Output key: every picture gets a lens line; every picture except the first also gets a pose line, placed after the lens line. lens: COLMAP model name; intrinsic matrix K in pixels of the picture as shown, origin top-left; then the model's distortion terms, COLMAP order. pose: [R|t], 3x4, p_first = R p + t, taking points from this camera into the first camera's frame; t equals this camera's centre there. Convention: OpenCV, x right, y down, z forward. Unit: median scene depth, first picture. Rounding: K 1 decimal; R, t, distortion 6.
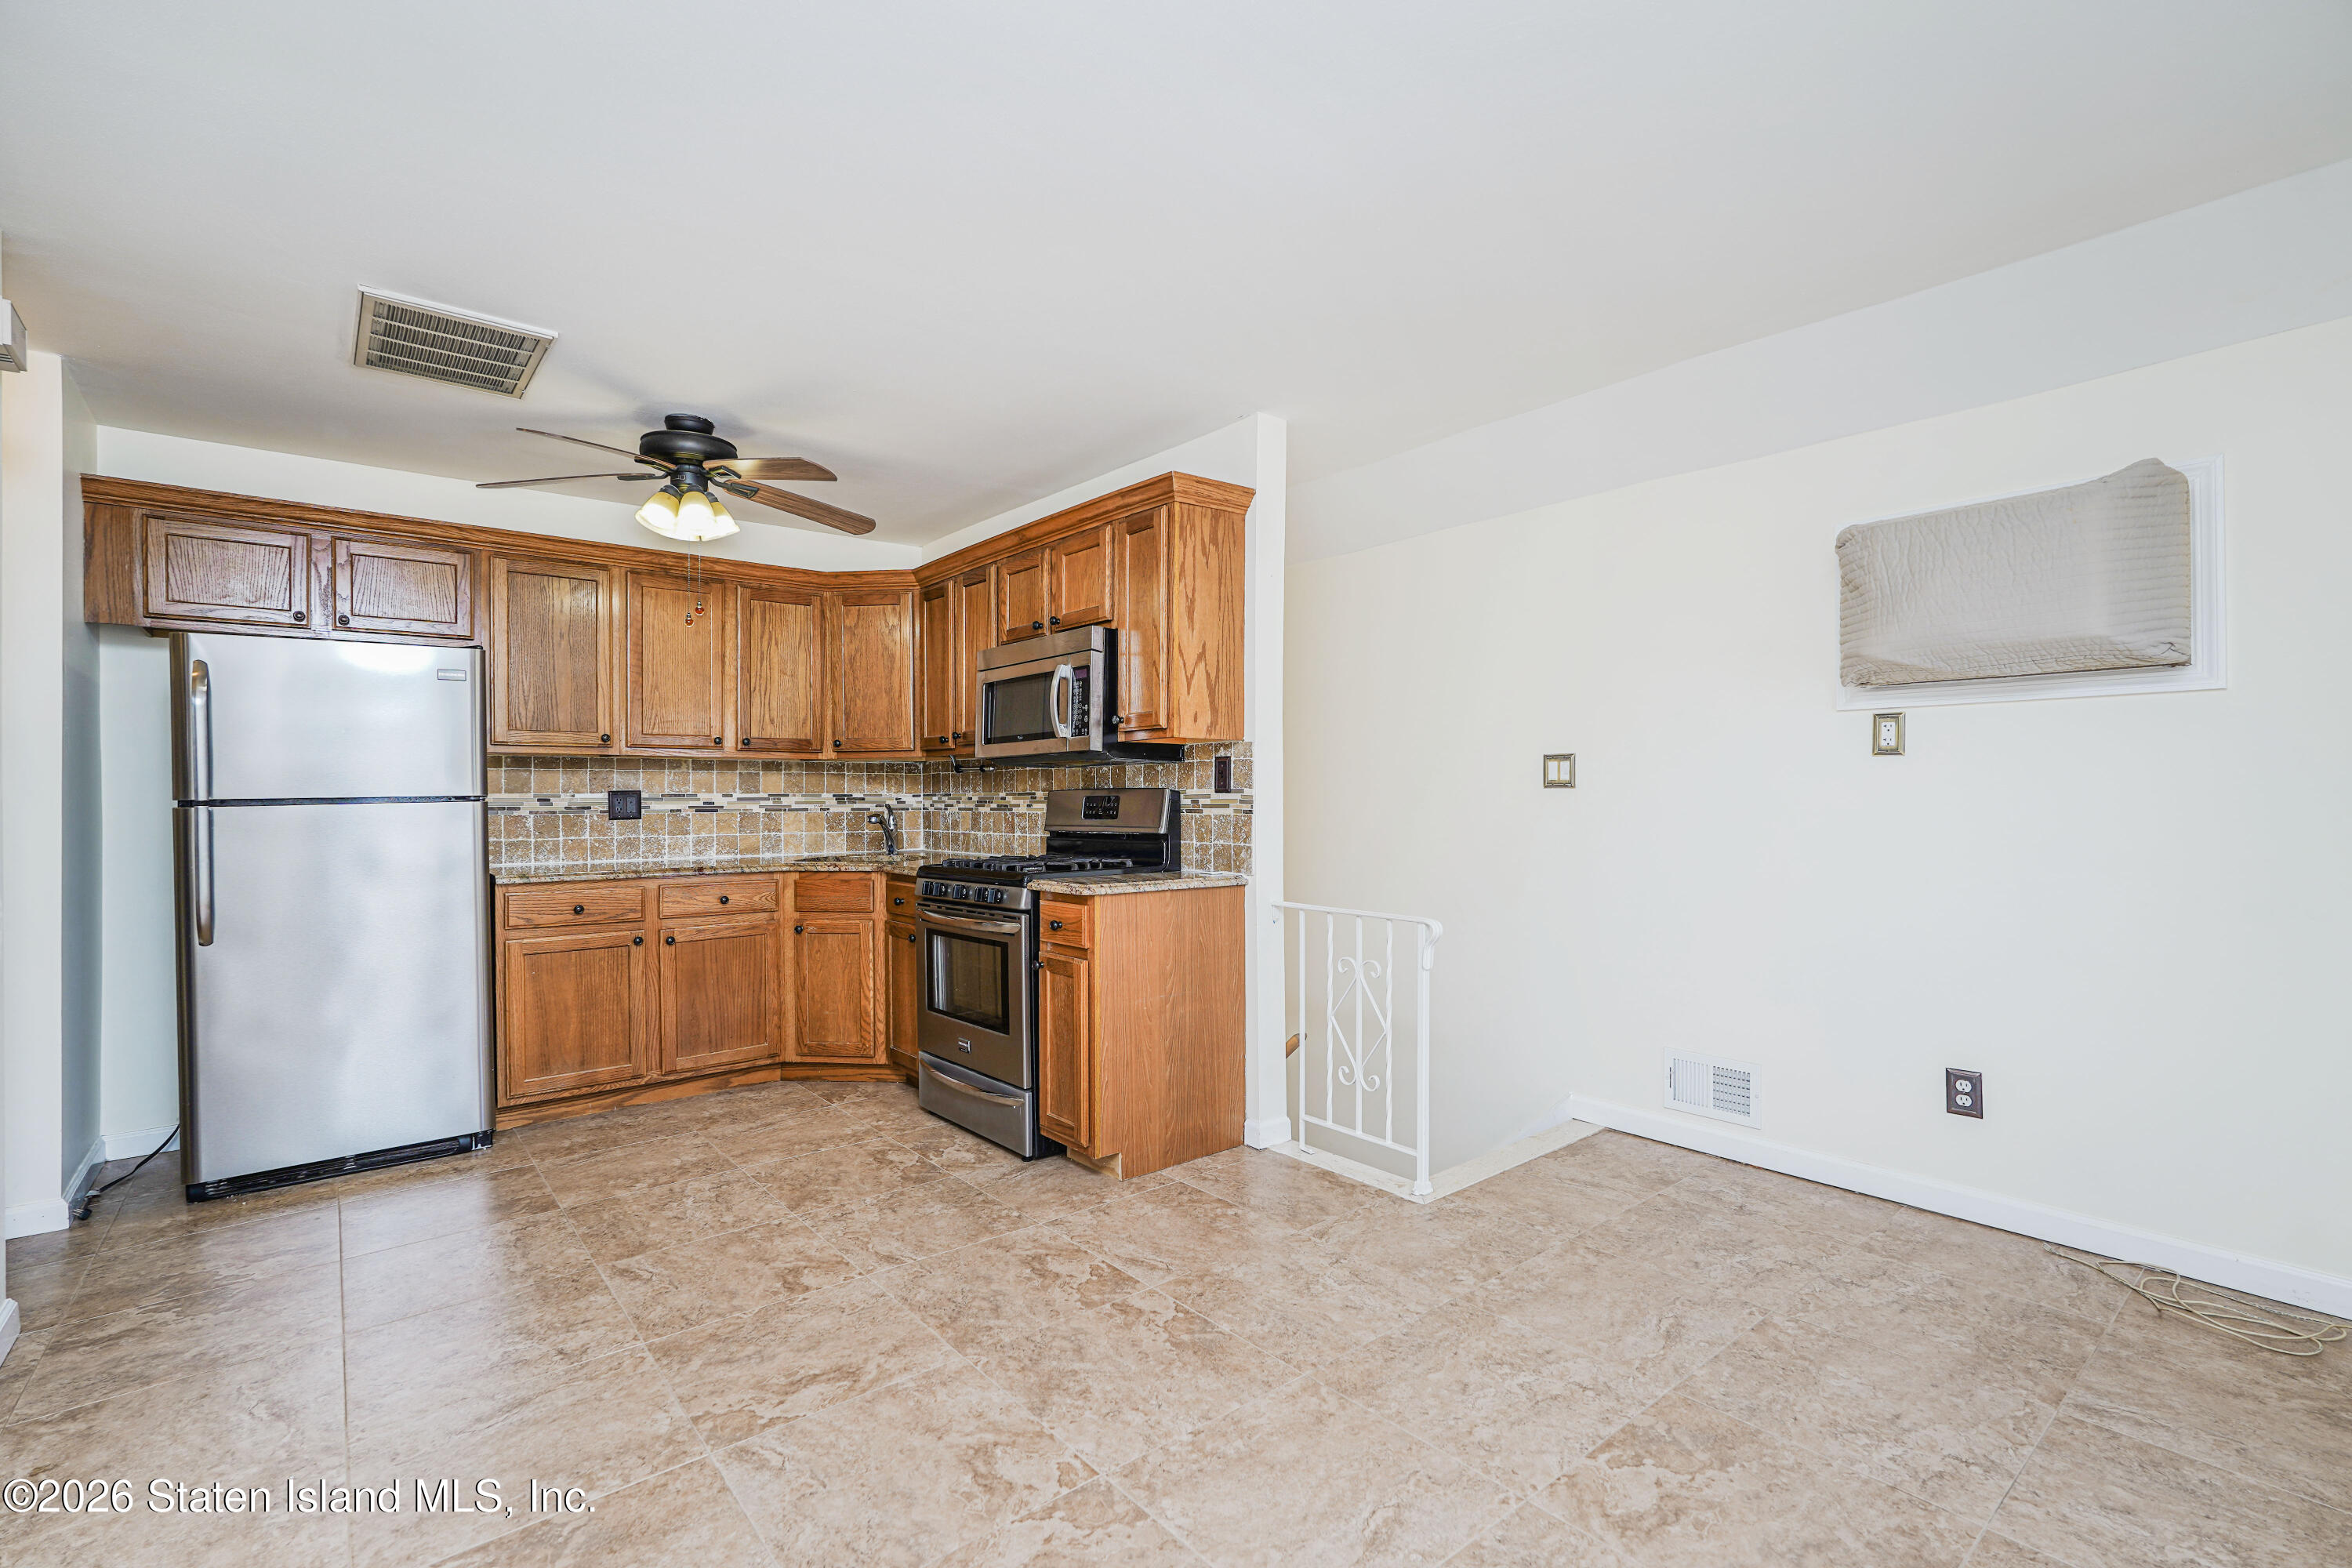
lens RADIAL K [[1038.0, 0, 1179.8], [0, 1038.0, 793.1], [0, 0, 1]] dist [-0.012713, 0.006137]
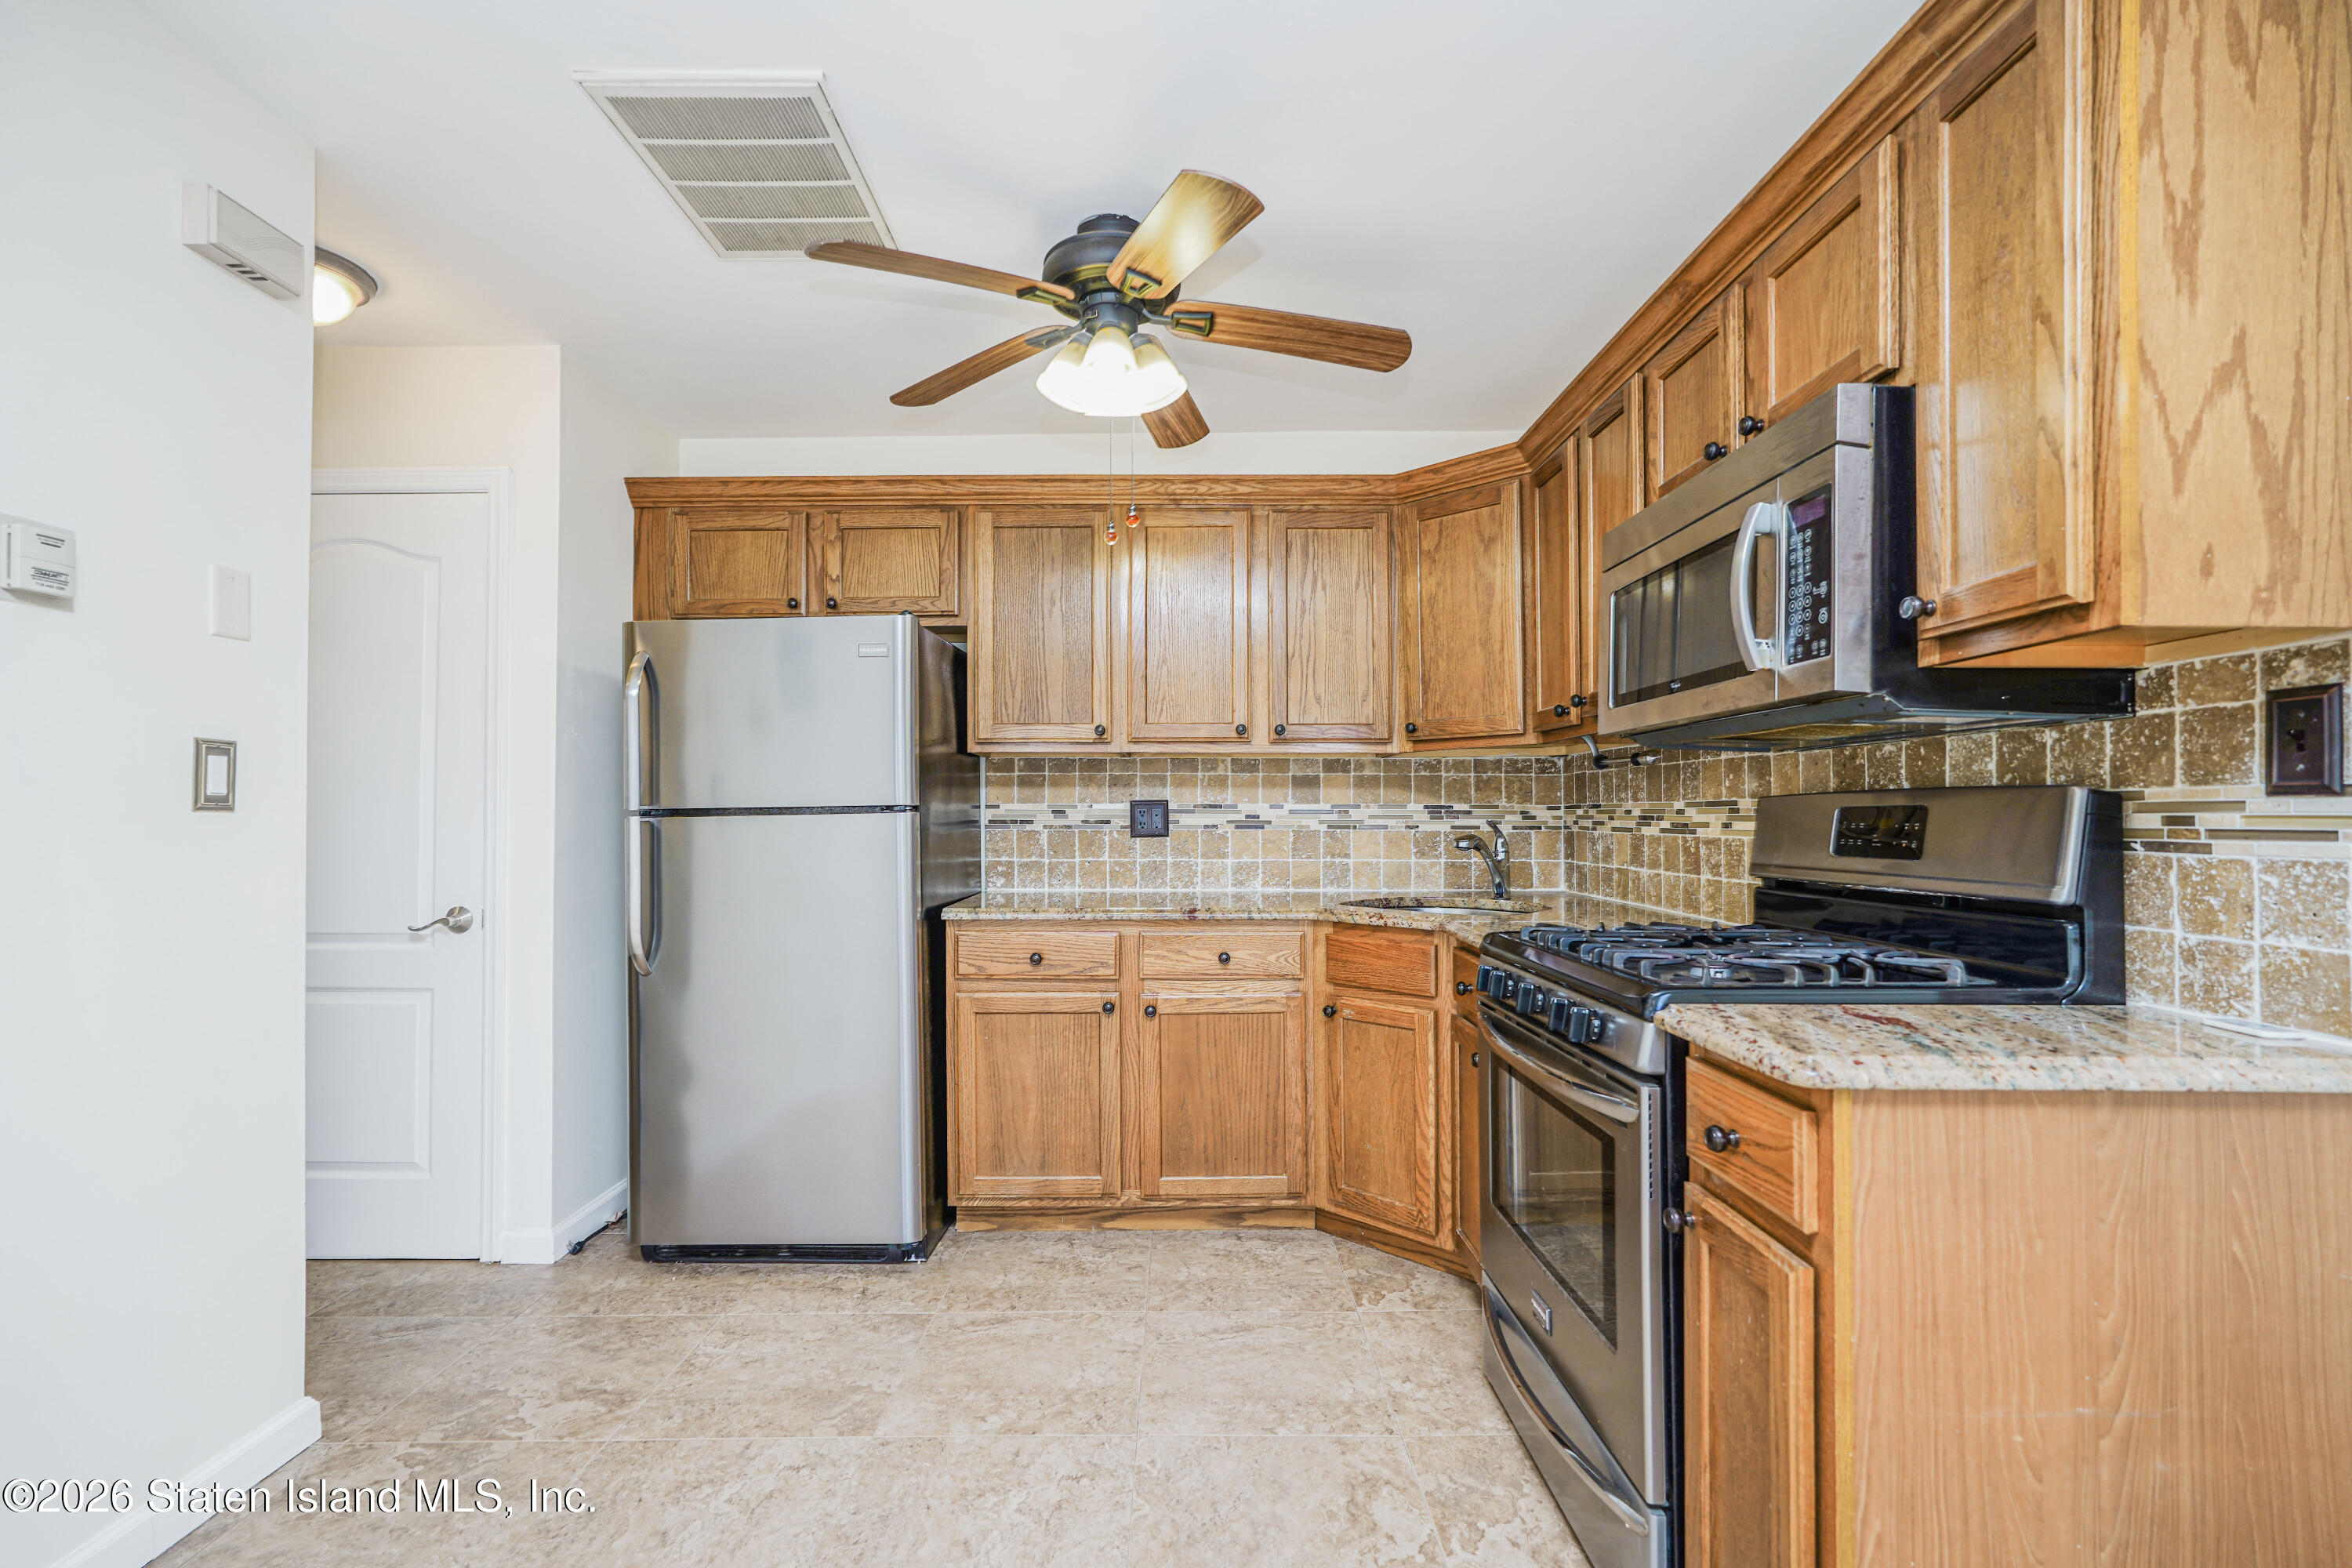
lens RADIAL K [[1038.0, 0, 1182.9], [0, 1038.0, 797.6], [0, 0, 1]] dist [-0.012713, 0.006137]
pose [[0.770593, -0.005361, -0.637306, -0.024975], [-0.000967, 0.999954, -0.009581, 0.003902], [0.637327, 0.008000, 0.770552, 0.513246]]
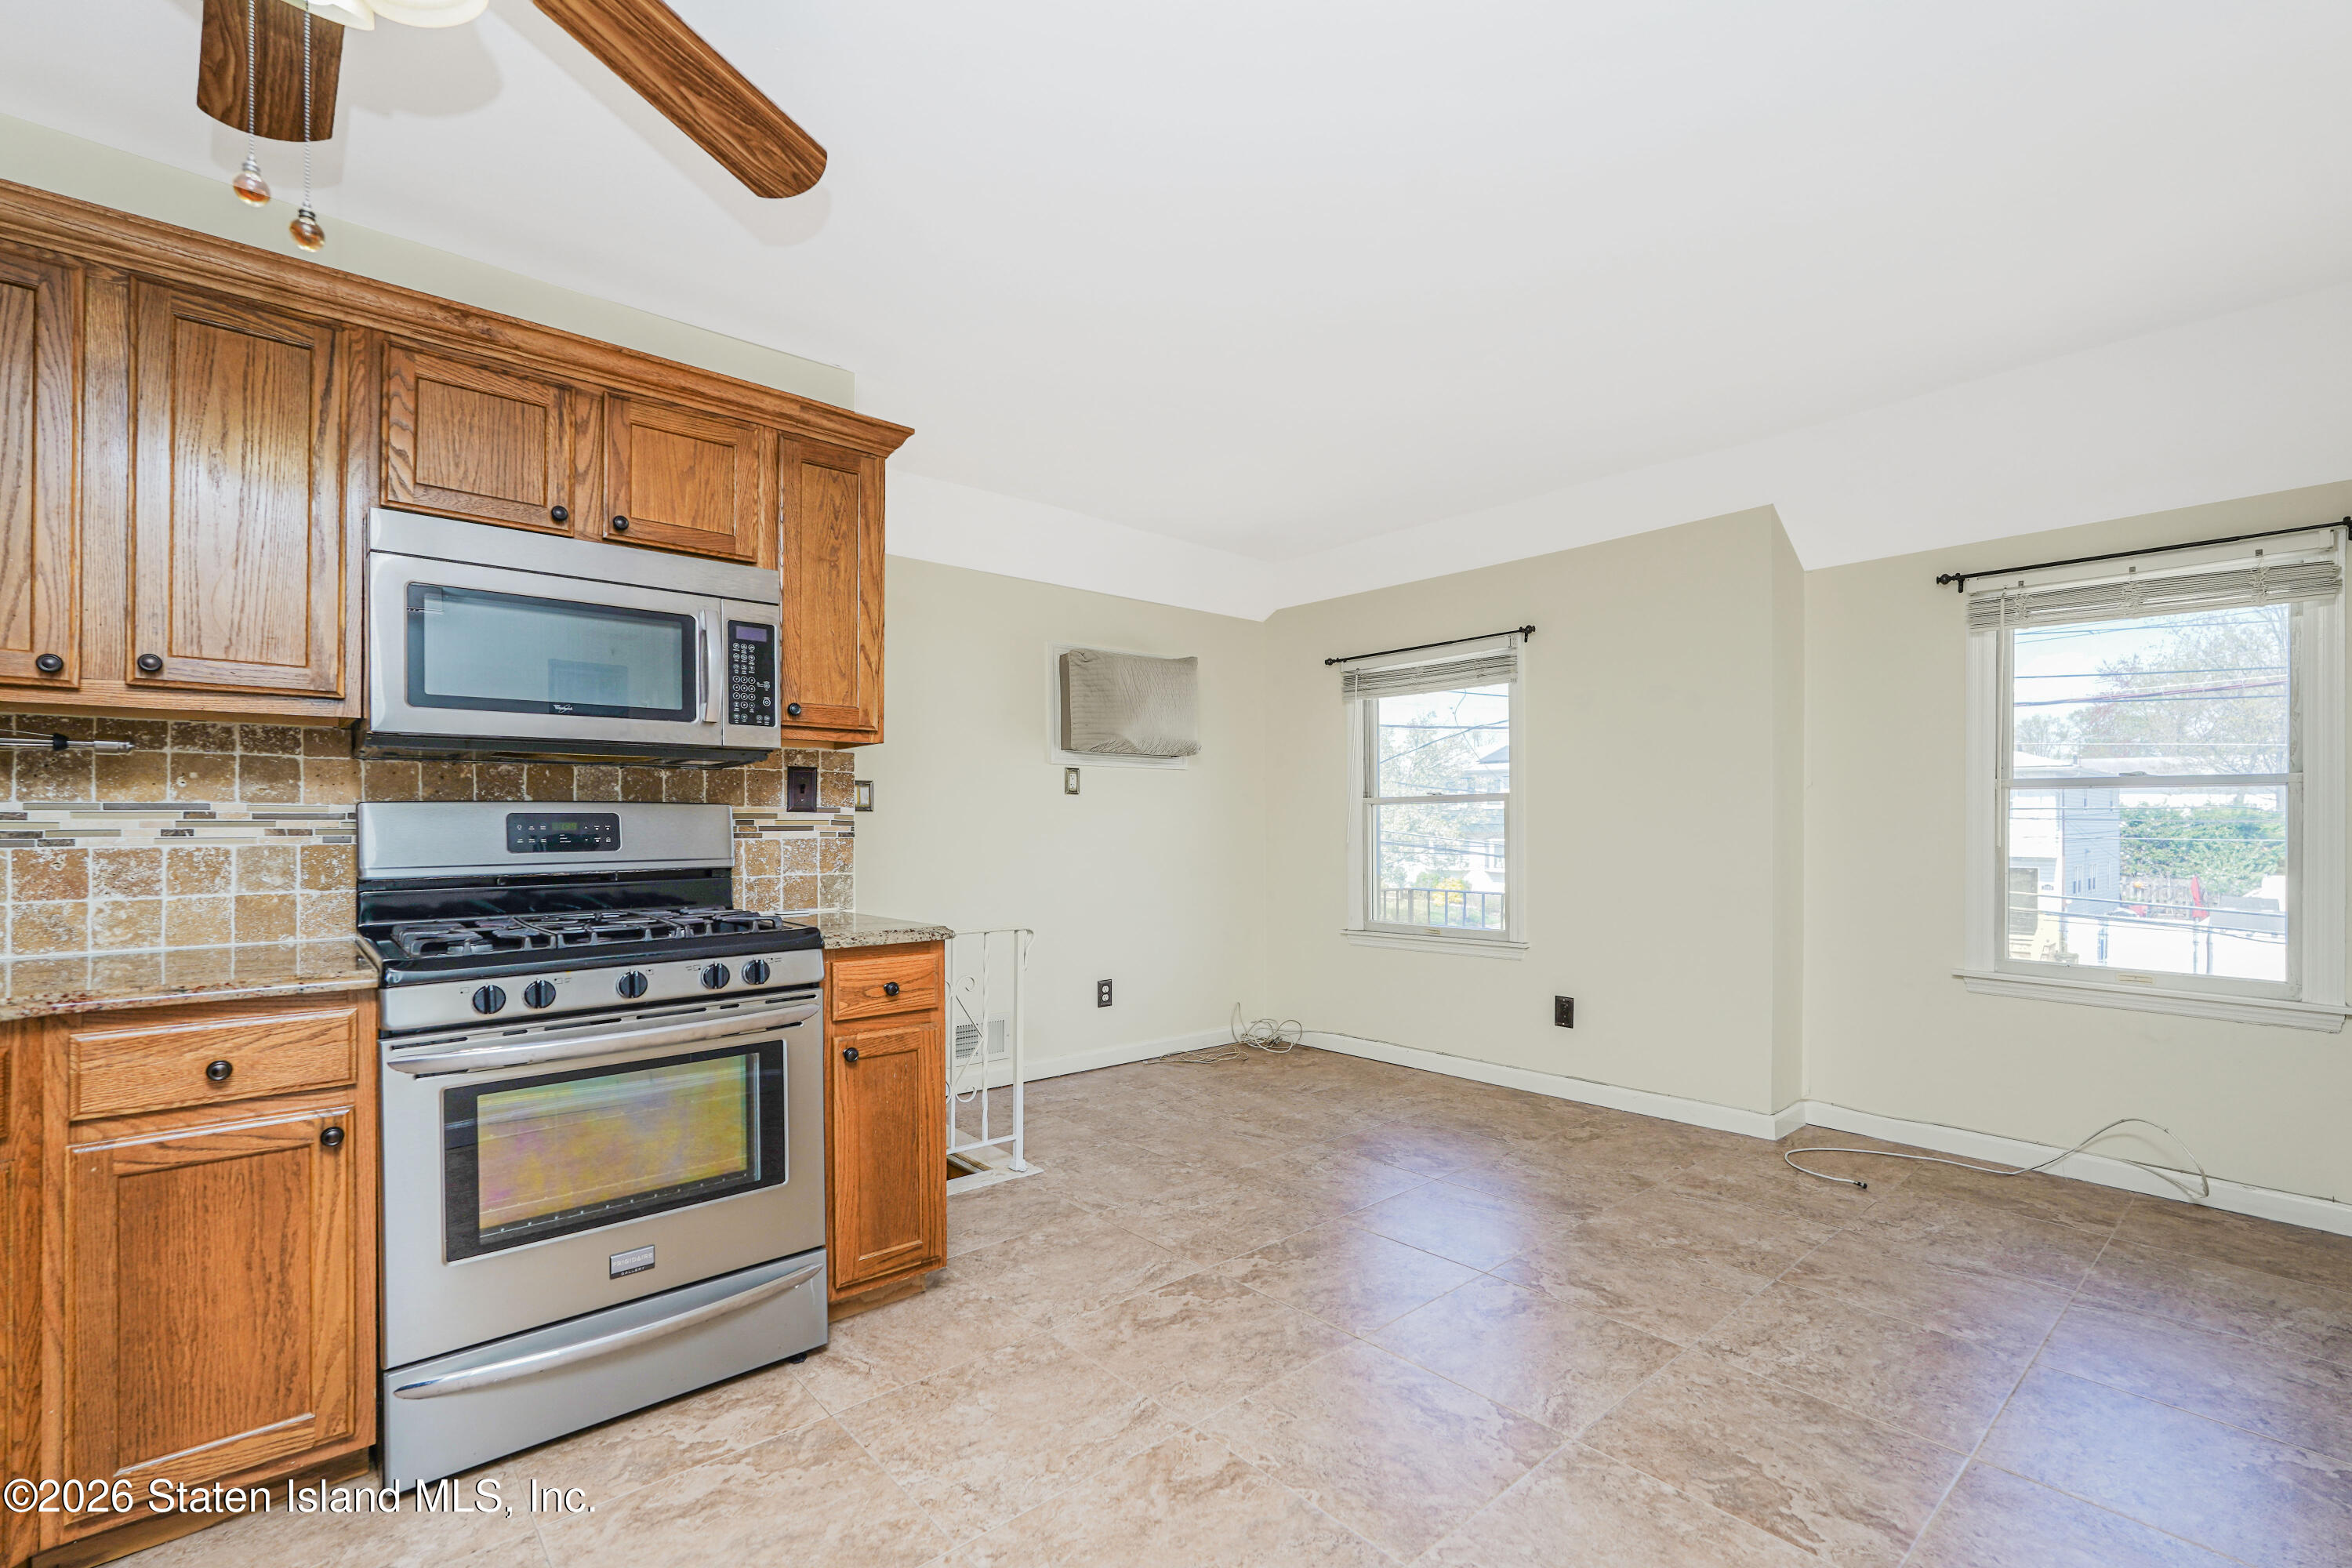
lens RADIAL K [[1038.0, 0, 1166.4], [0, 1038.0, 820.3], [0, 0, 1]] dist [-0.012713, 0.006137]
pose [[-0.008483, 0.005391, 0.999949, -0.764087], [-0.003516, 0.999979, -0.005421, 0.009719], [-0.999958, -0.003561, -0.008464, 0.722697]]
